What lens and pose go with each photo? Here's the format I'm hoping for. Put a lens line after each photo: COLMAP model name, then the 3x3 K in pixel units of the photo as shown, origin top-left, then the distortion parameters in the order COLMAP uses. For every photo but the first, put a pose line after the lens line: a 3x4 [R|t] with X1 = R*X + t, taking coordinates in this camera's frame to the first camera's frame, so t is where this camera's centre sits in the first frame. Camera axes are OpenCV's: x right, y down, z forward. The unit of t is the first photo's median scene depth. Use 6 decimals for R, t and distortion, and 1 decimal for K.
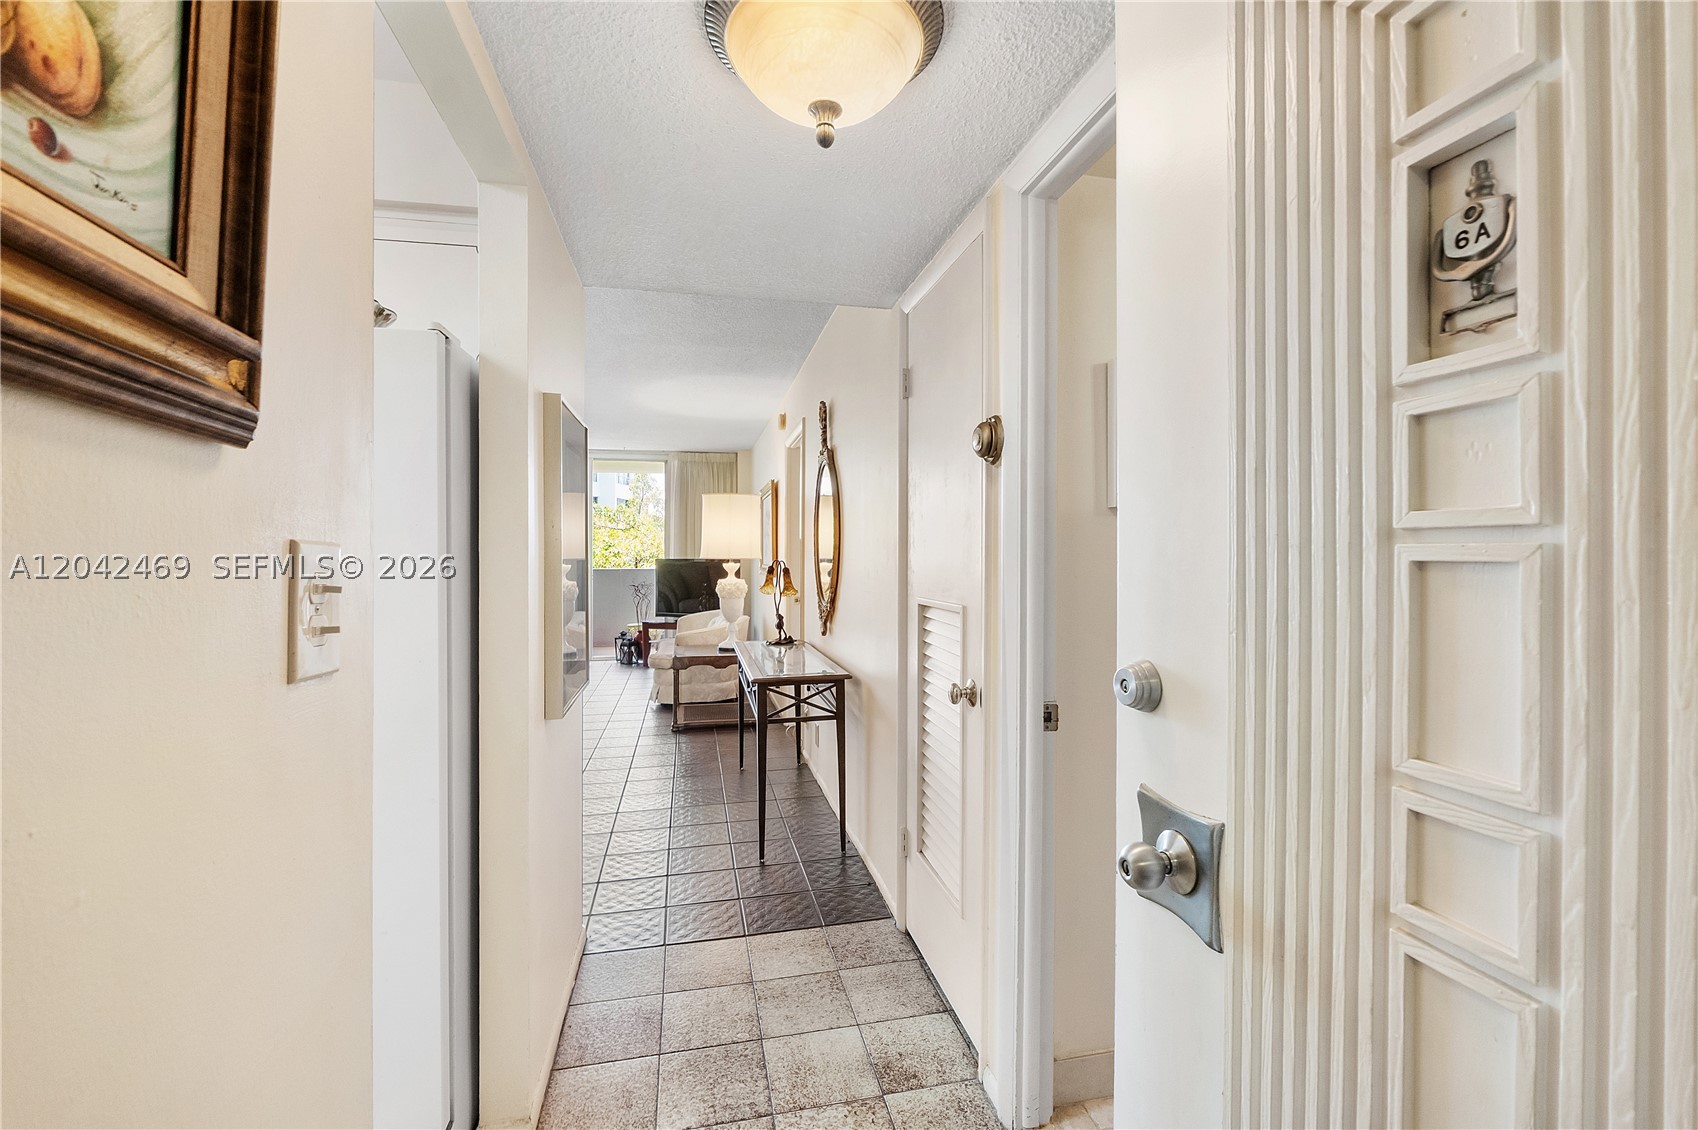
lens RADIAL K [[725.9, 0, 853.3], [0, 725.9, 557.1], [0, 0, 1]] dist [0.009895, -0.000655]
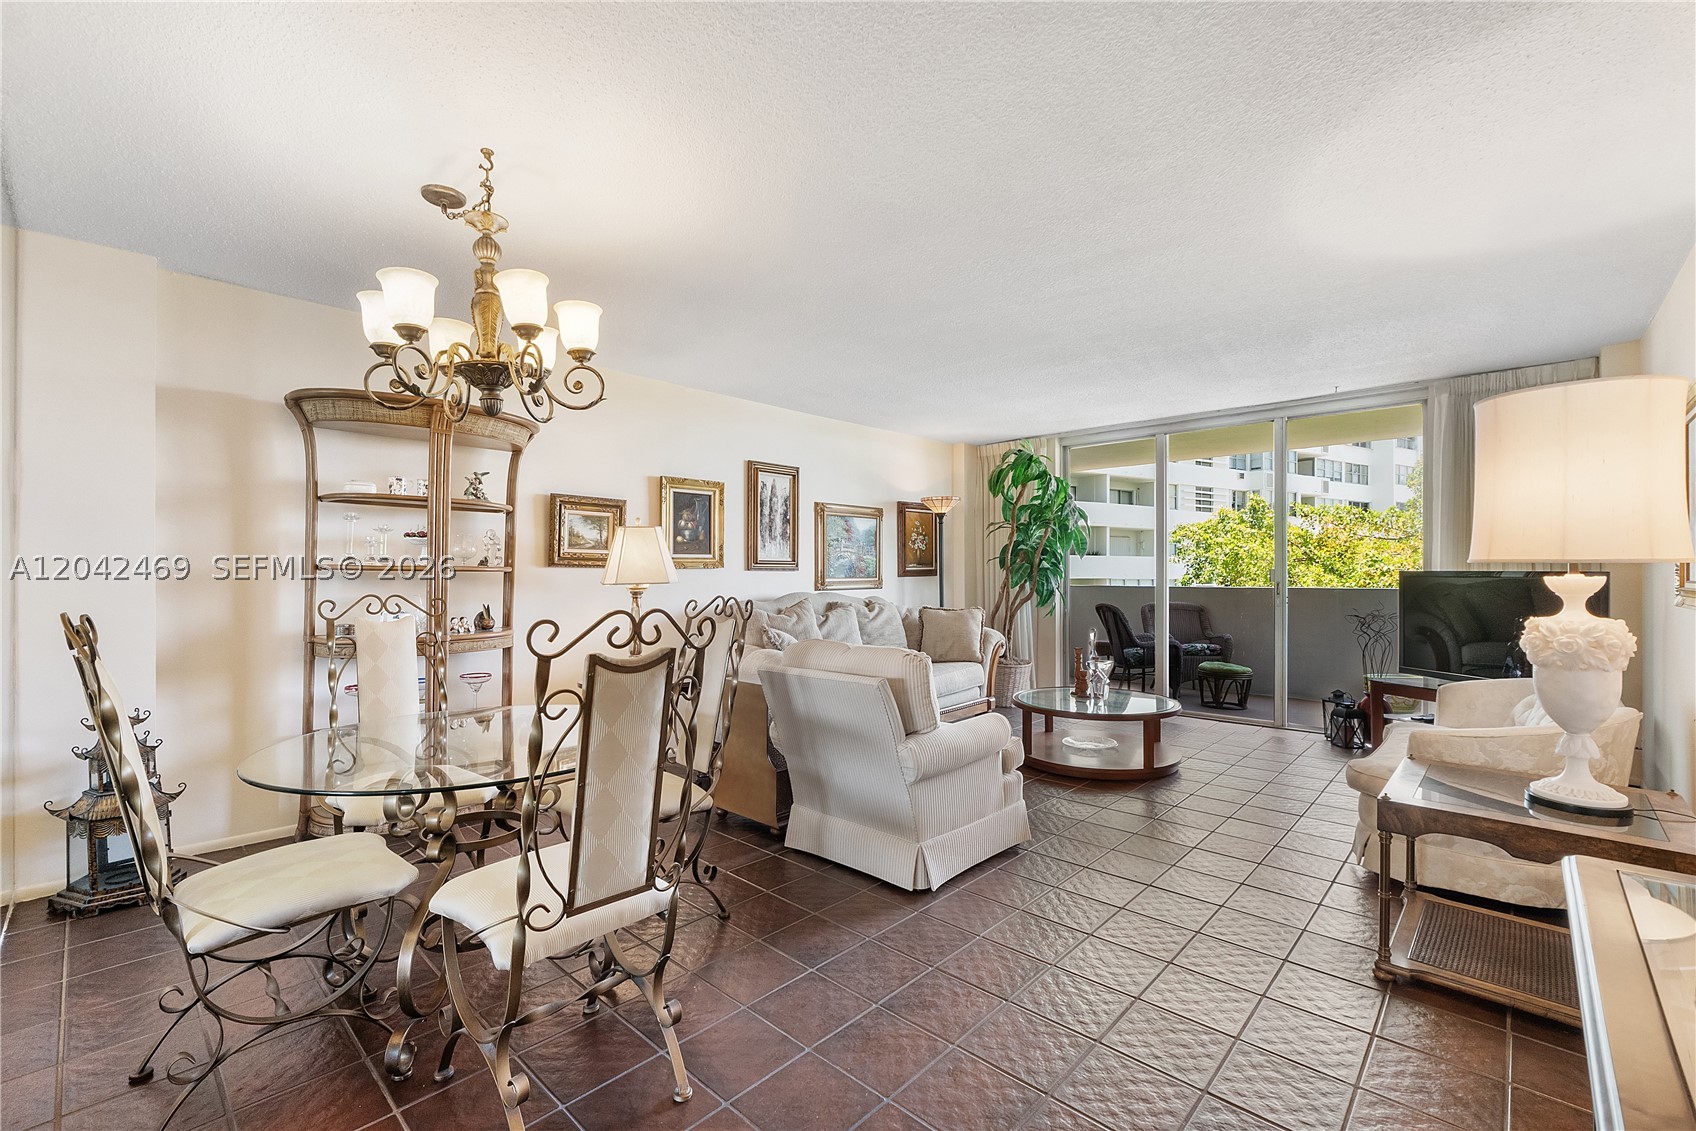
lens RADIAL K [[725.0, 0, 856.0], [0, 725.0, 569.9], [0, 0, 1]] dist [0.009895, -0.000655]
pose [[0.573650, -0.004872, -0.819086, -0.060885], [-0.002414, 0.999968, -0.007638, 0.007822], [0.819097, 0.006358, 0.573620, 0.411407]]
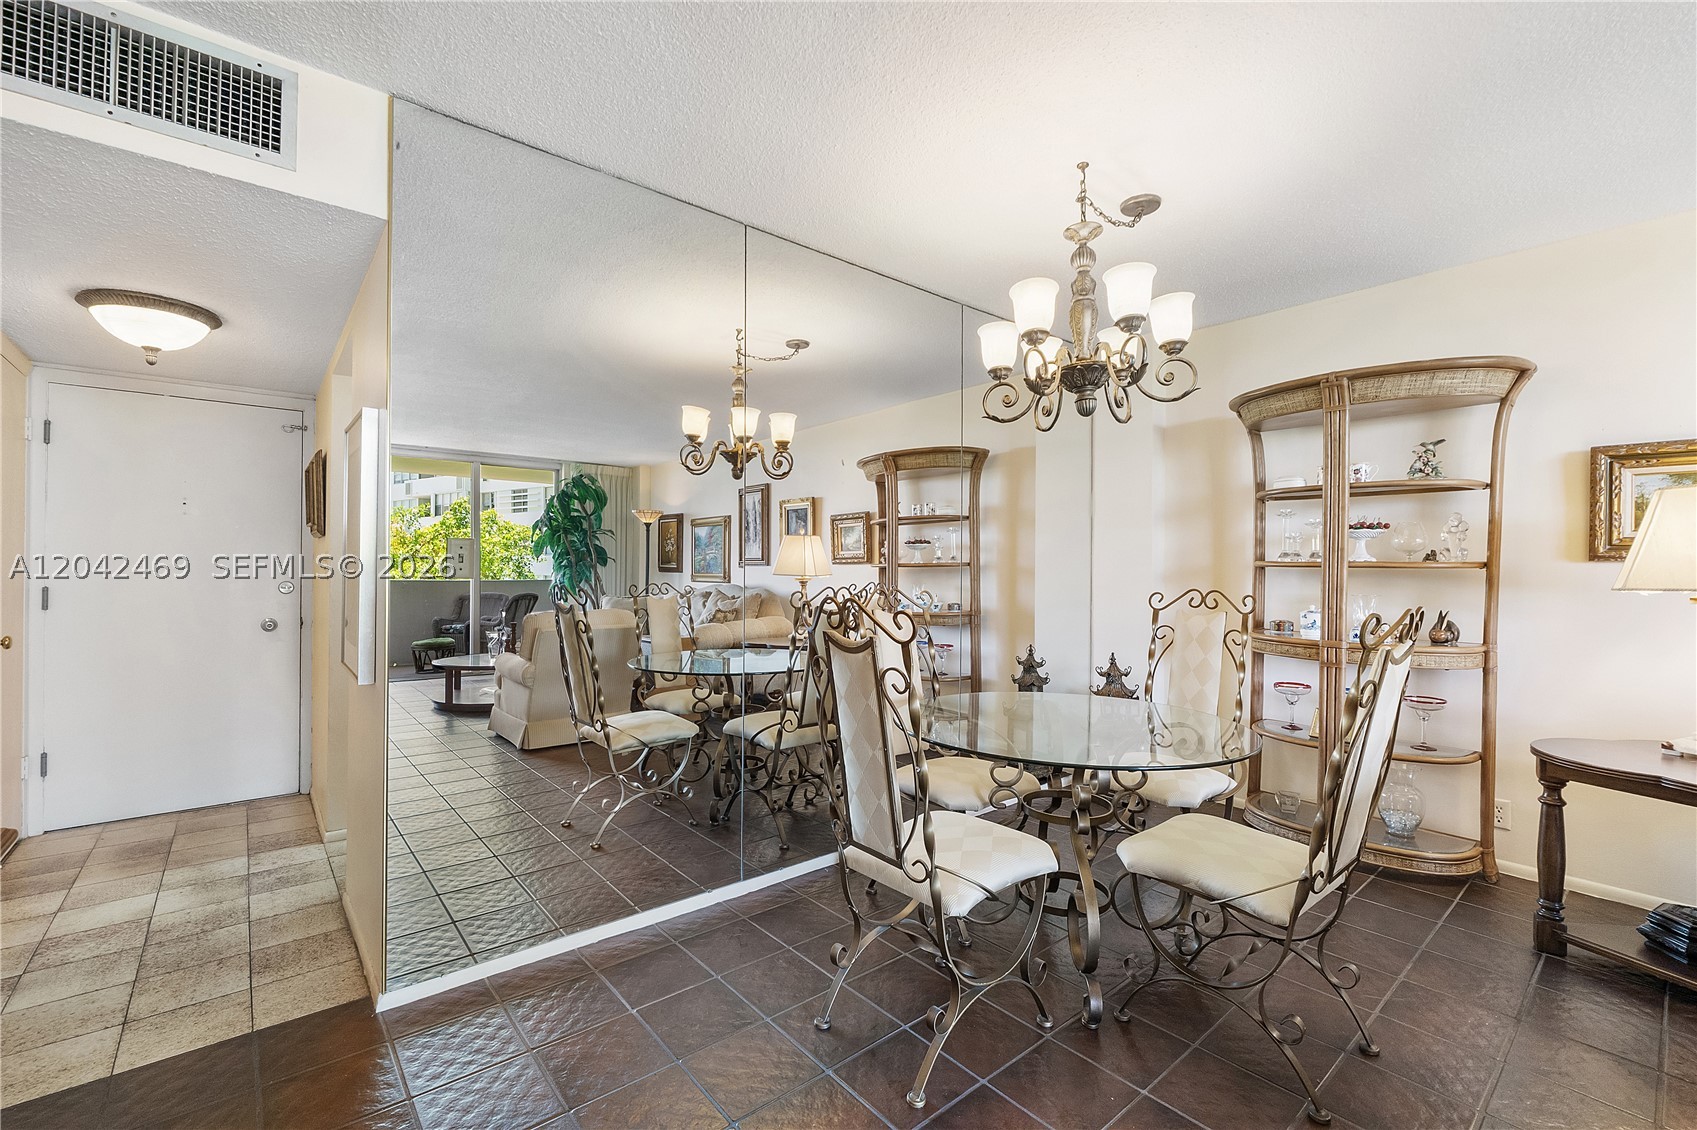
lens RADIAL K [[725.5, 0, 853.4], [0, 725.5, 566.0], [0, 0, 1]] dist [0.009895, -0.000655]
pose [[-0.874689, -0.009246, -0.484597, -0.173939], [-0.008712, 0.999956, -0.003355, 0.008714], [0.484606, 0.001288, -0.874731, 0.727520]]
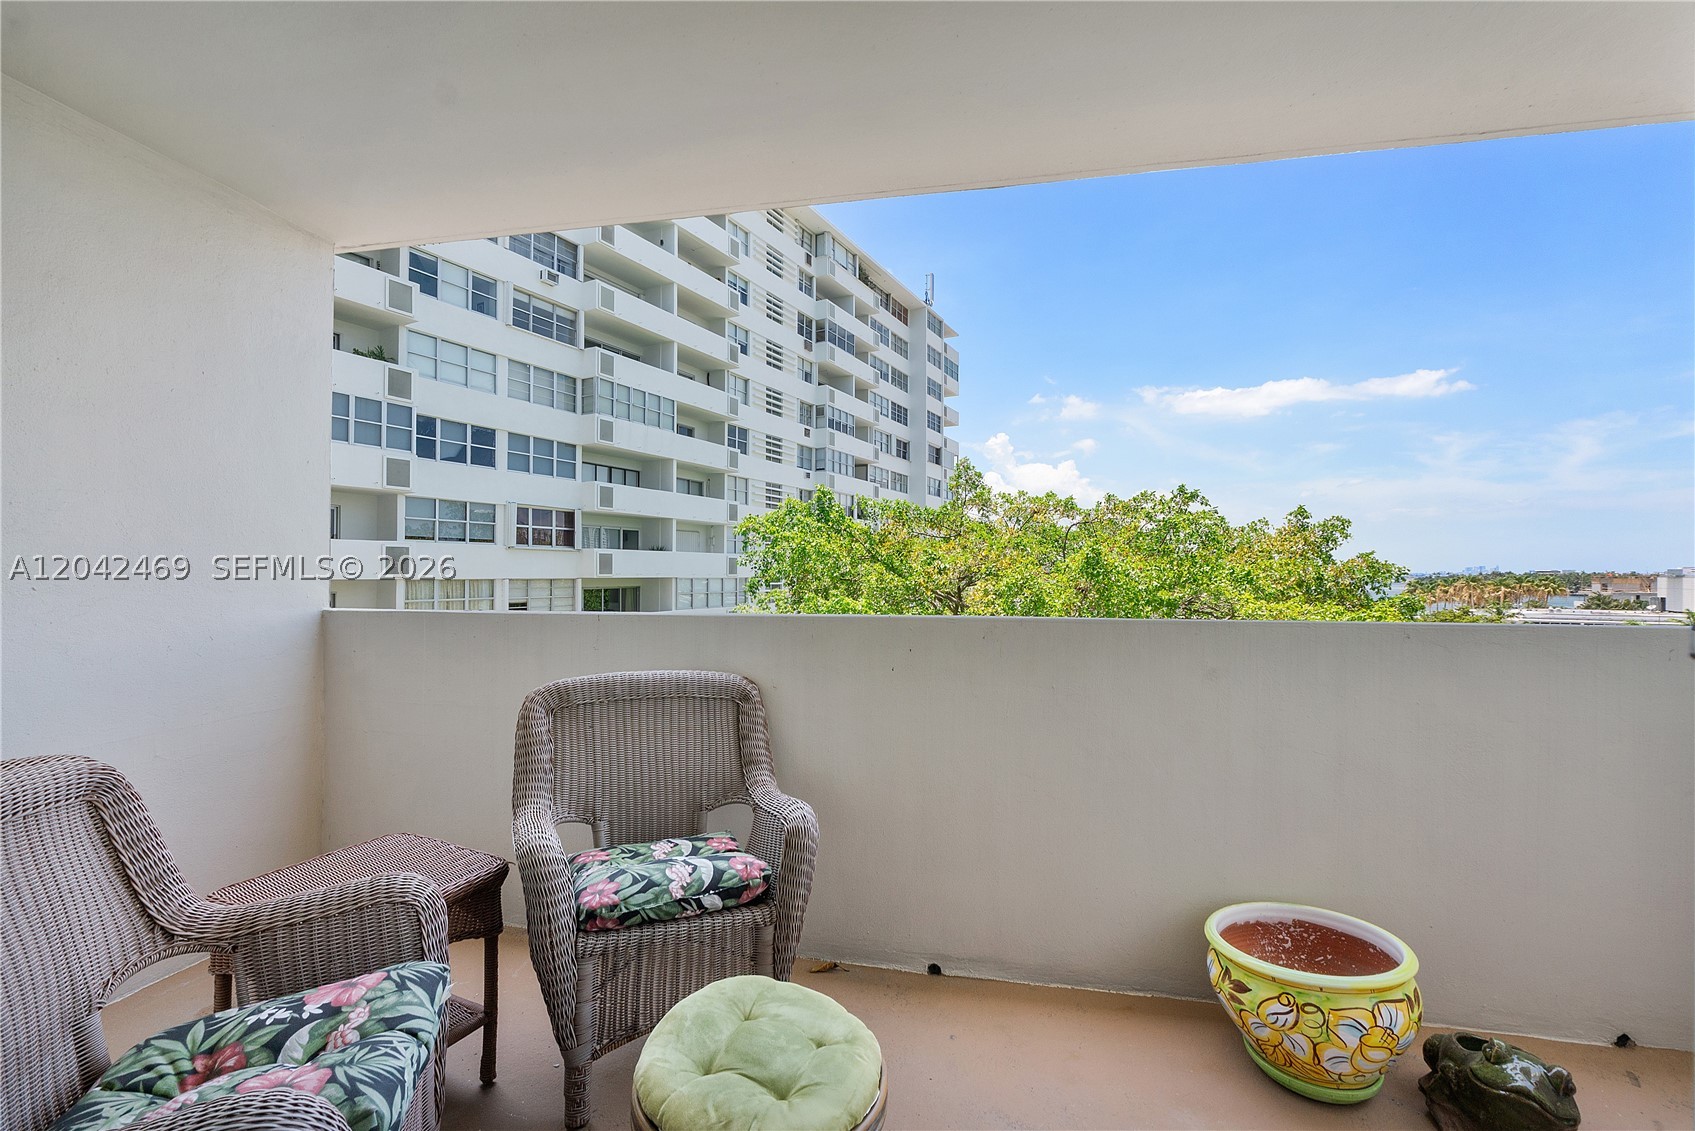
lens RADIAL K [[724.6, 0, 849.5], [0, 724.6, 570.0], [0, 0, 1]] dist [0.009895, -0.000655]
pose [[0.916123, 0.000810, -0.400896, -0.508204], [-0.004590, 0.999954, -0.008469, 0.011804], [0.400871, 0.009598, 0.916084, 1.262489]]
